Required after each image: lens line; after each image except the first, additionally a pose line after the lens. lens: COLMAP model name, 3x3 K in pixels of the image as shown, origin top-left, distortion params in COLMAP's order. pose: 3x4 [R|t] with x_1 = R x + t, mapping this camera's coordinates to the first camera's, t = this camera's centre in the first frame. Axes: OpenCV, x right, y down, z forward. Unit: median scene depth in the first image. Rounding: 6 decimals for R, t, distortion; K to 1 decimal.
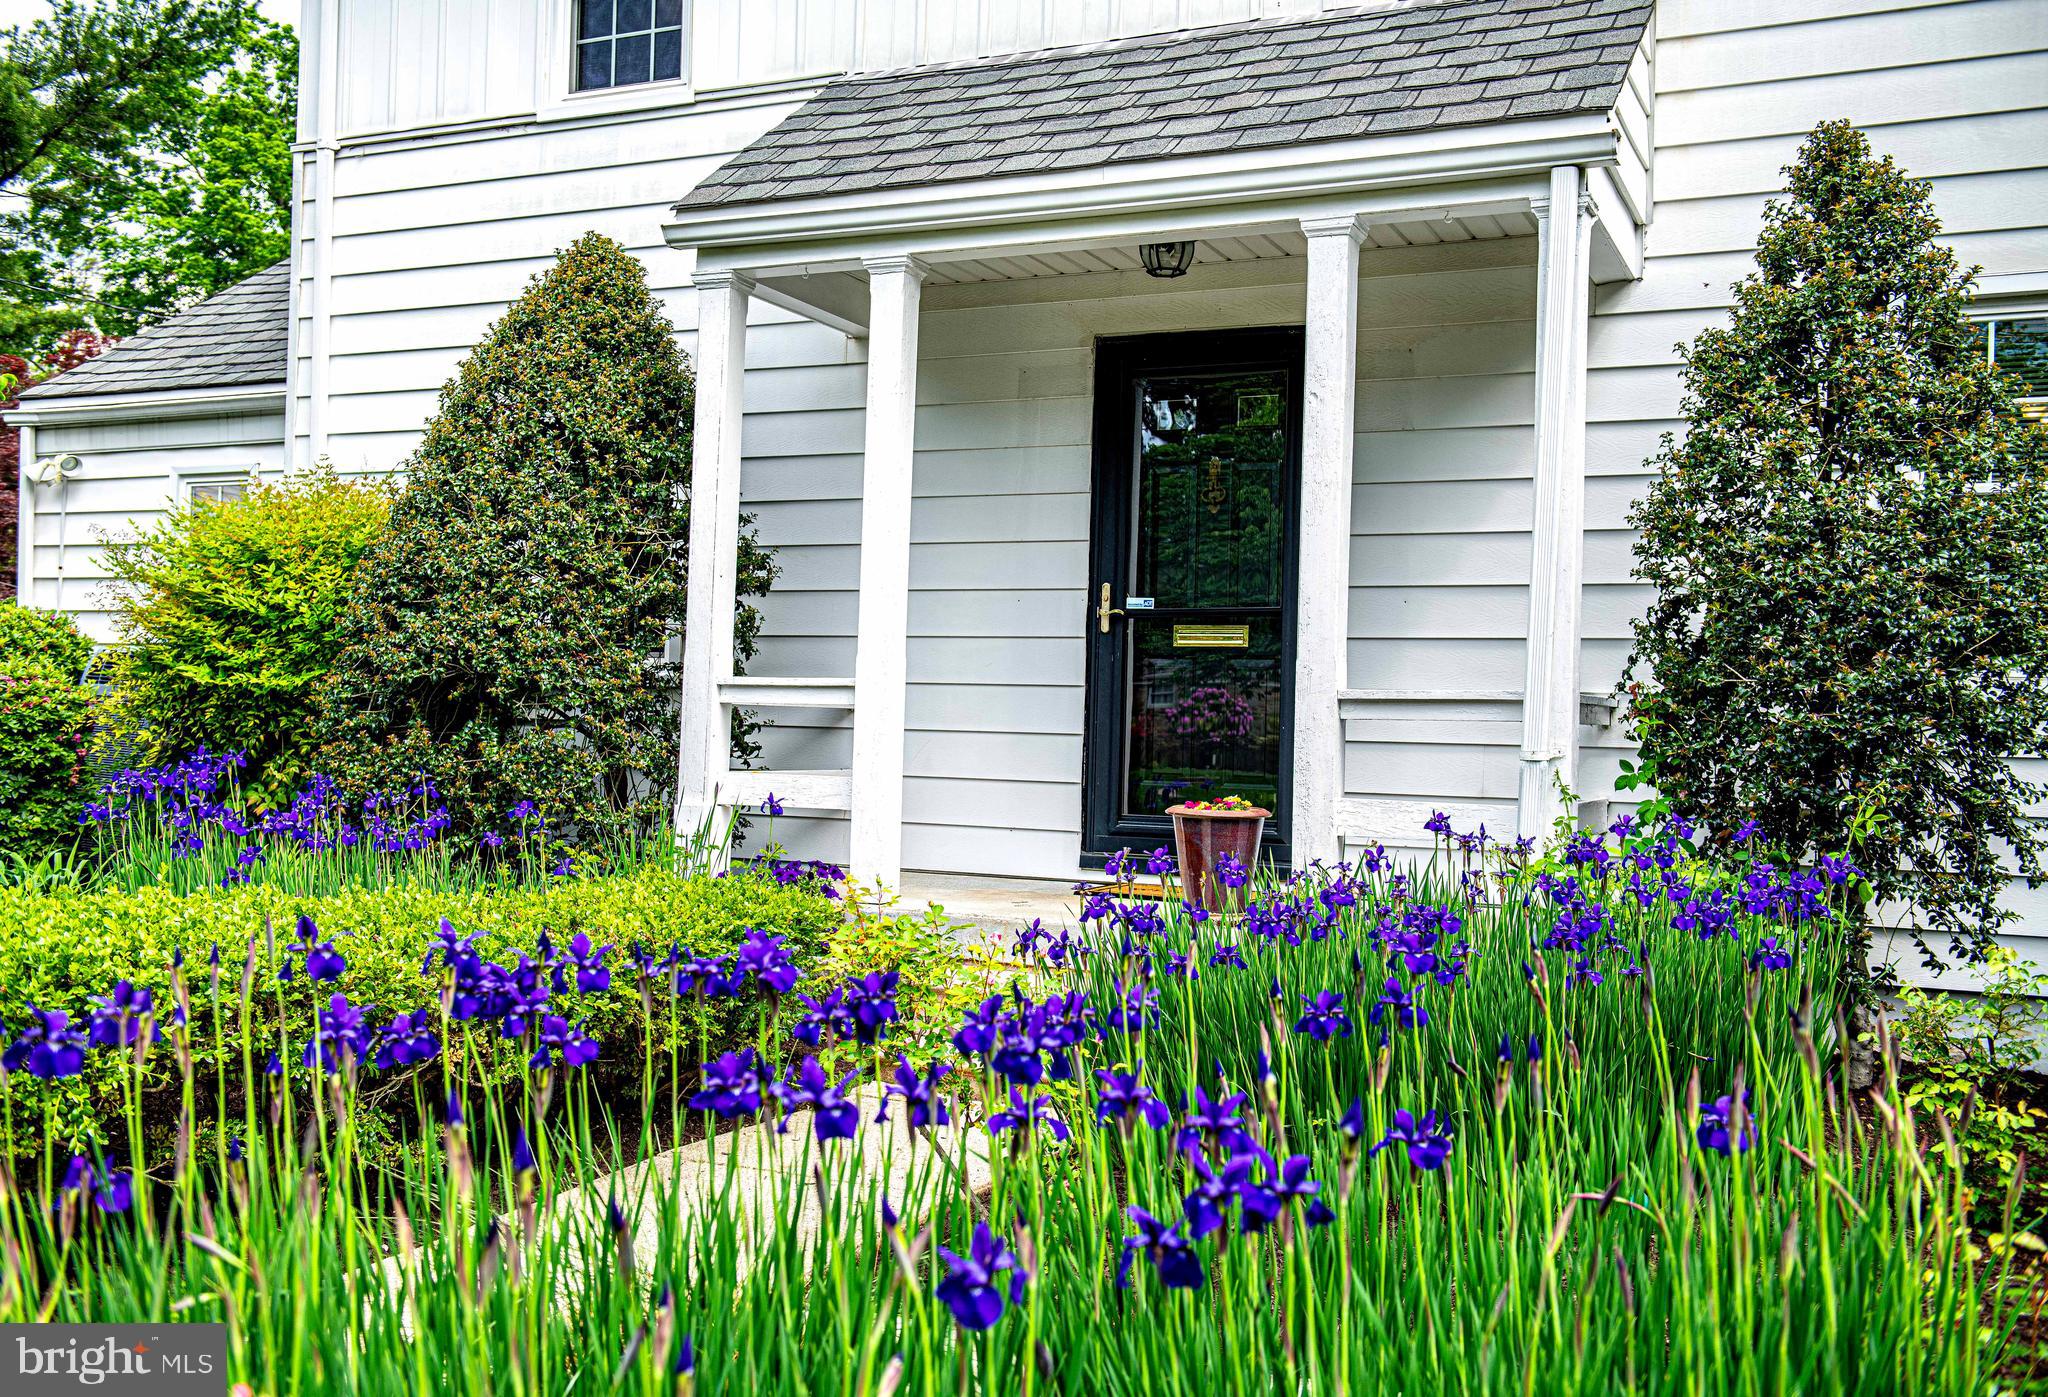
lens RADIAL K [[1986.9, 0, 976.1], [0, 1986.9, 695.2], [0, 0, 1]] dist [0.024298, 0.001268]
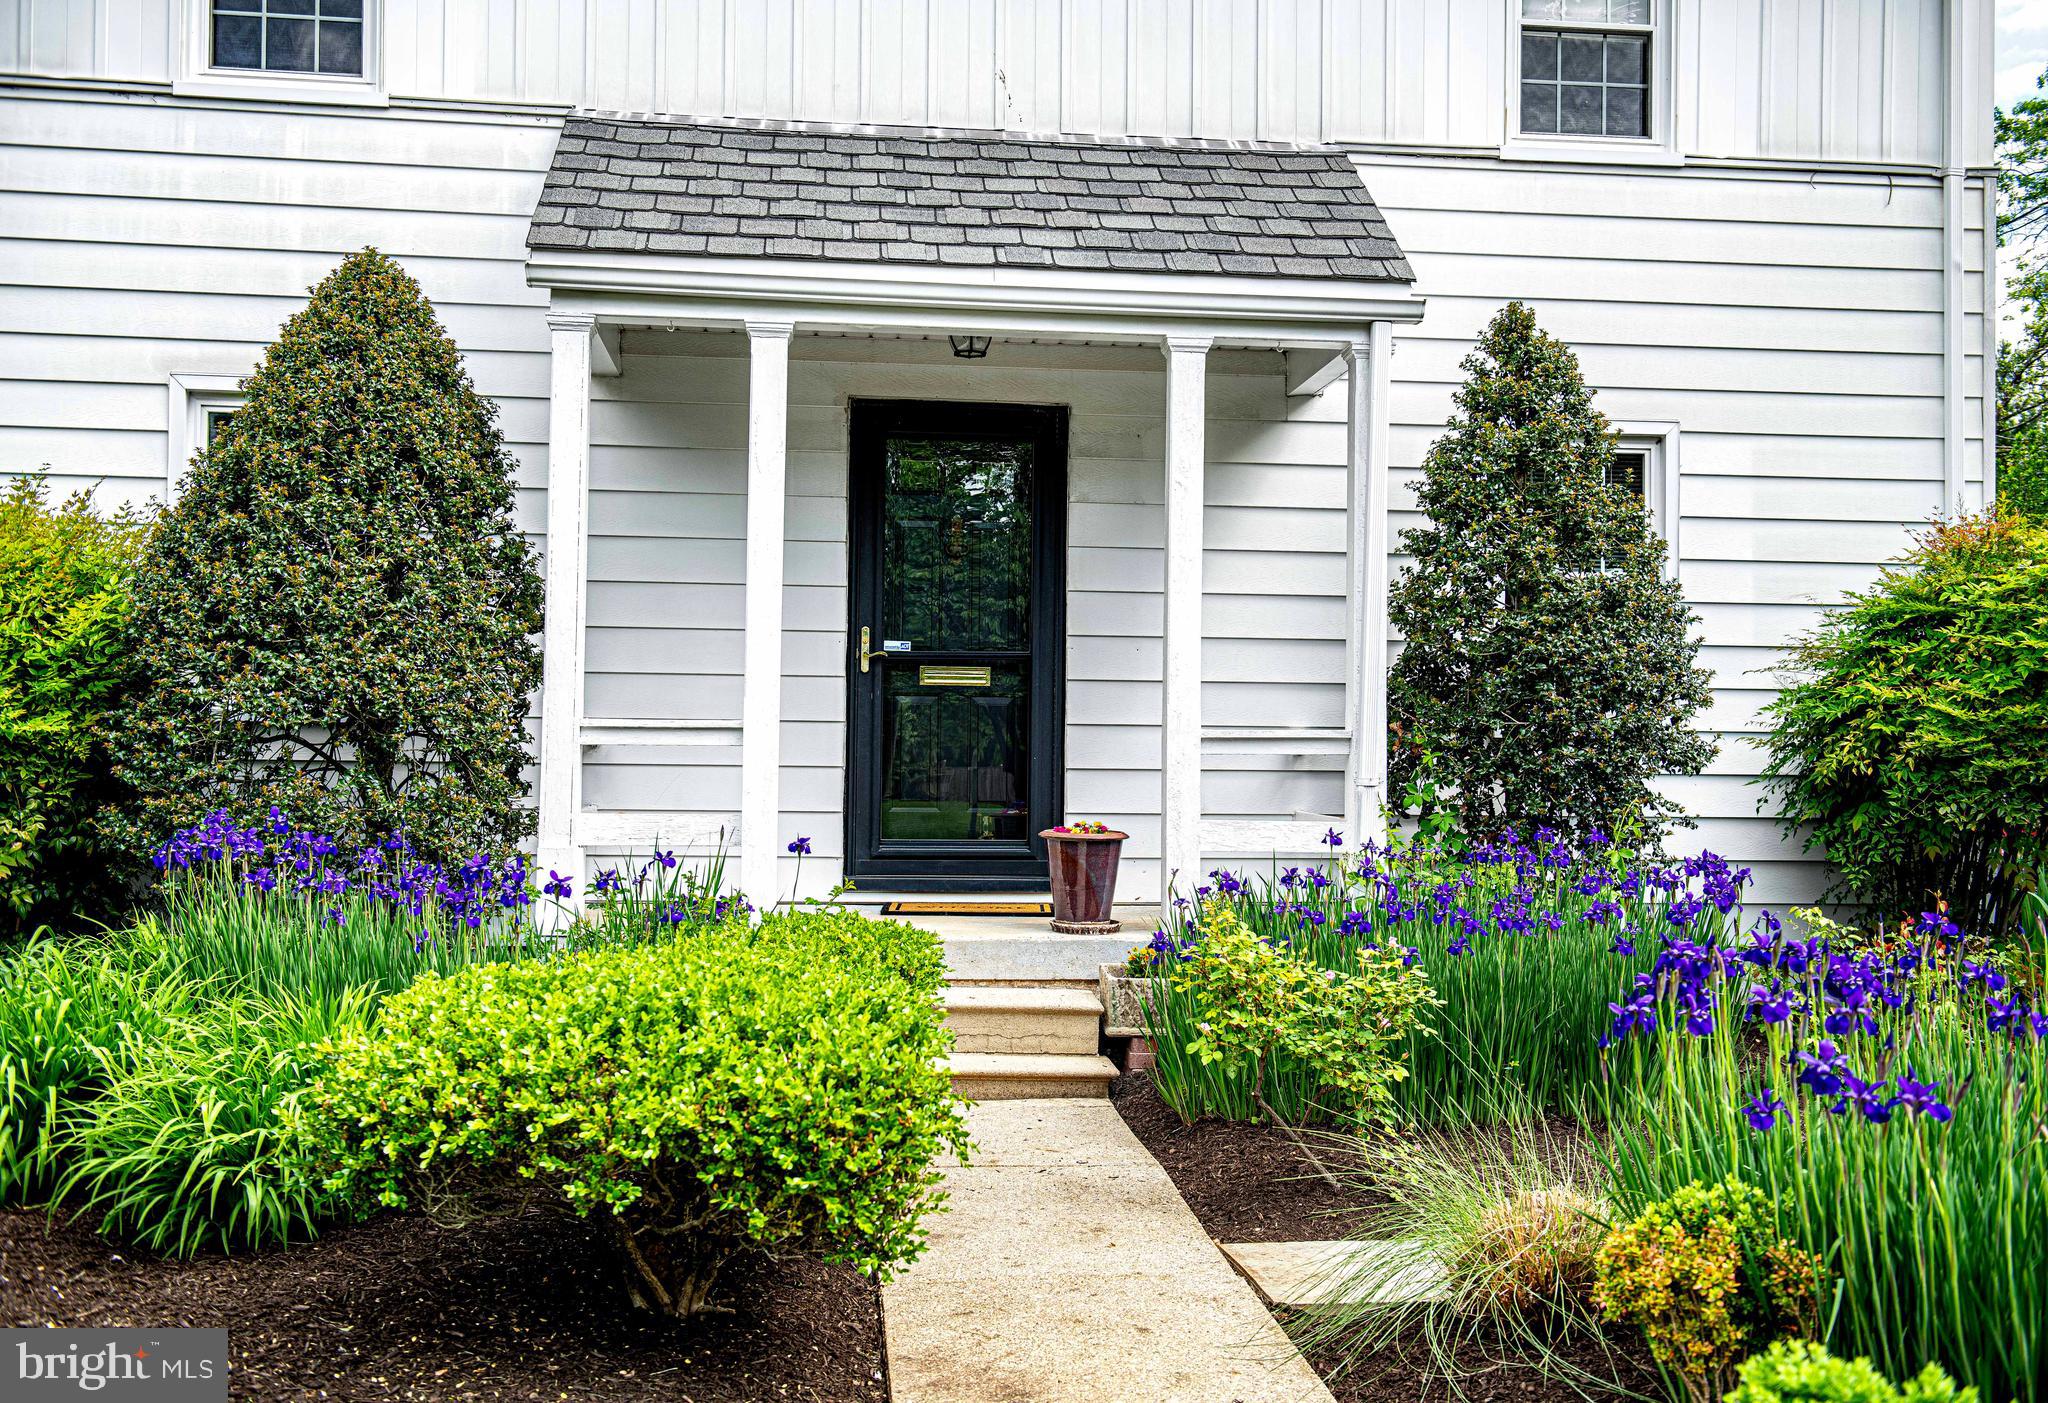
lens RADIAL K [[2109.3, 0, 1047.7], [0, 2109.3, 701.8], [0, 0, 1]] dist [0.038570, 0.009681]
pose [[0.847013, -0.004333, 0.531555, -0.499502], [0.001511, 0.999982, 0.005743, -0.023738], [-0.531571, -0.004061, 0.847004, -0.029420]]
